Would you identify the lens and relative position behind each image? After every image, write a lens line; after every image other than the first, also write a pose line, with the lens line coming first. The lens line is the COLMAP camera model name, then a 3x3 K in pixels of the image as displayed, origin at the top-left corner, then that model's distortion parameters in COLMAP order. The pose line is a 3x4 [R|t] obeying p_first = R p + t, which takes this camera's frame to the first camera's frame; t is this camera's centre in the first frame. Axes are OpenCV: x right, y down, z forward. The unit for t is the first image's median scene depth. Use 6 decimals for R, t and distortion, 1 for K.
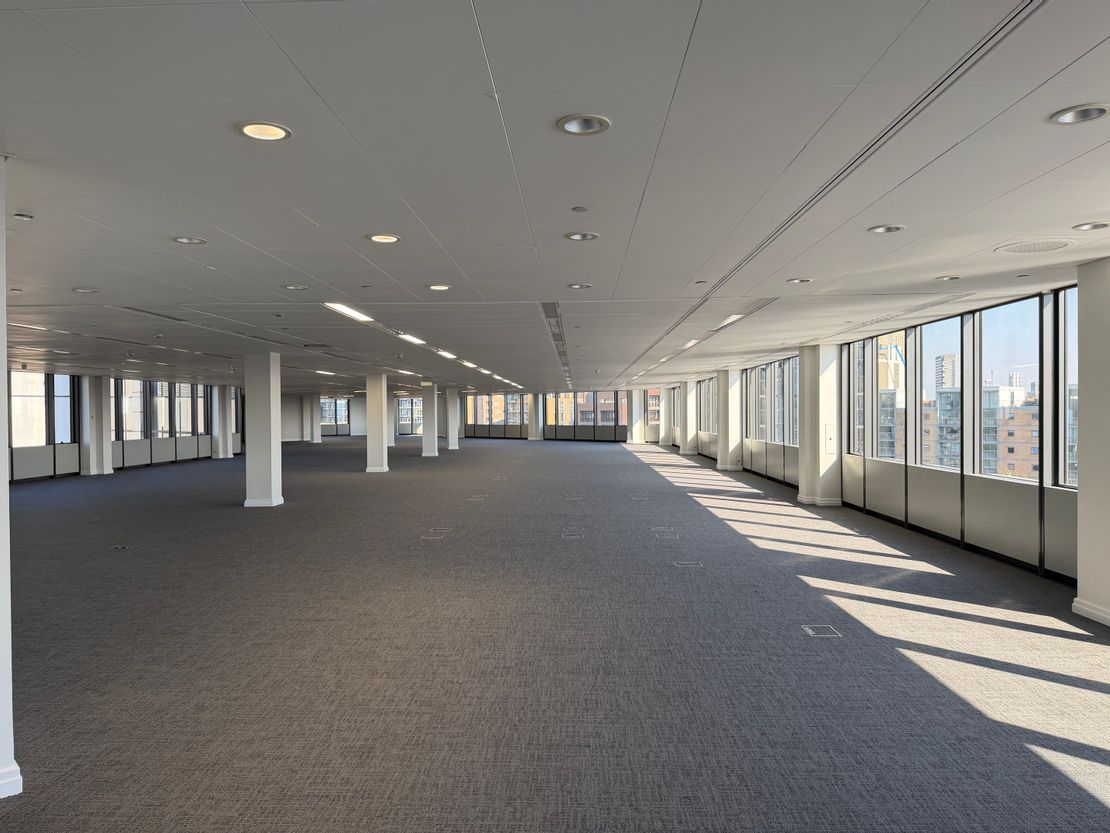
lens RADIAL K [[779.8, 0, 553.7], [0, 779.8, 417.9], [0, 0, 1]] dist [0.062792, 0.000609]
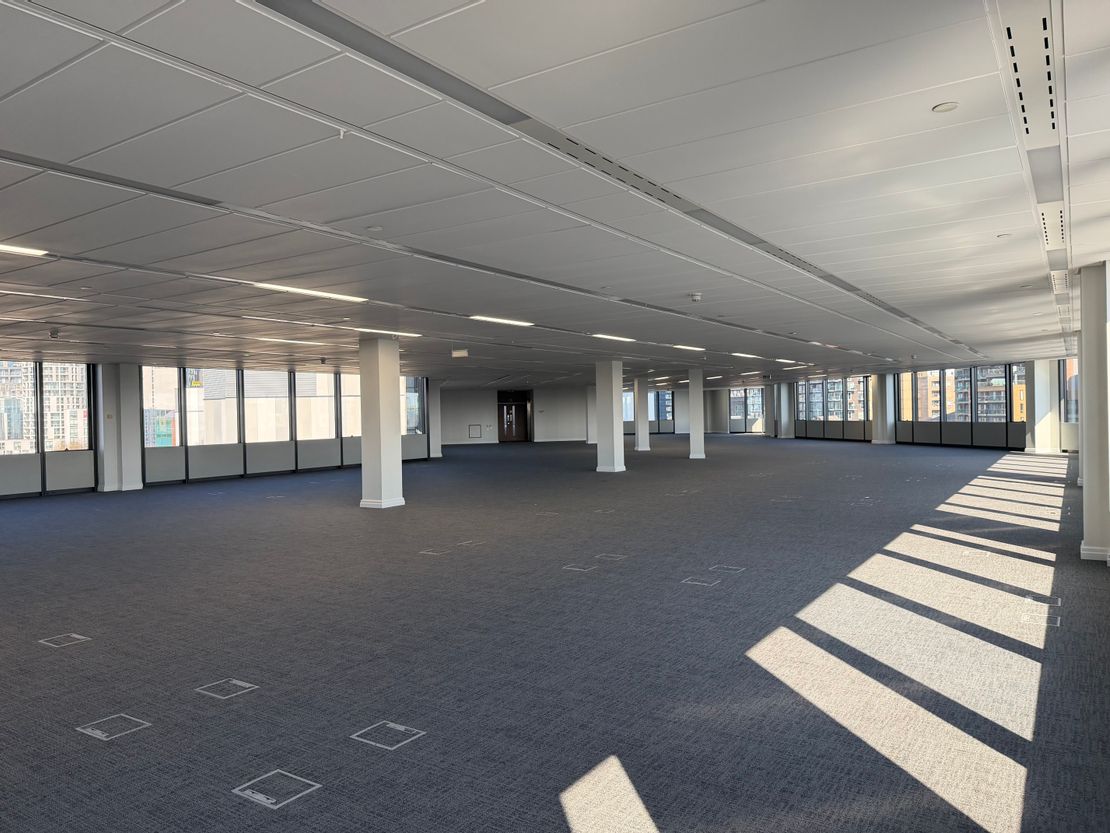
lens RADIAL K [[779.8, 0, 556.3], [0, 779.8, 412.3], [0, 0, 1]] dist [0.062792, 0.000609]
pose [[0.849305, -0.009552, -0.527816, 0.107870], [0.009801, 0.999949, -0.002327, 0.000365], [0.527812, -0.003197, 0.849355, 0.303604]]
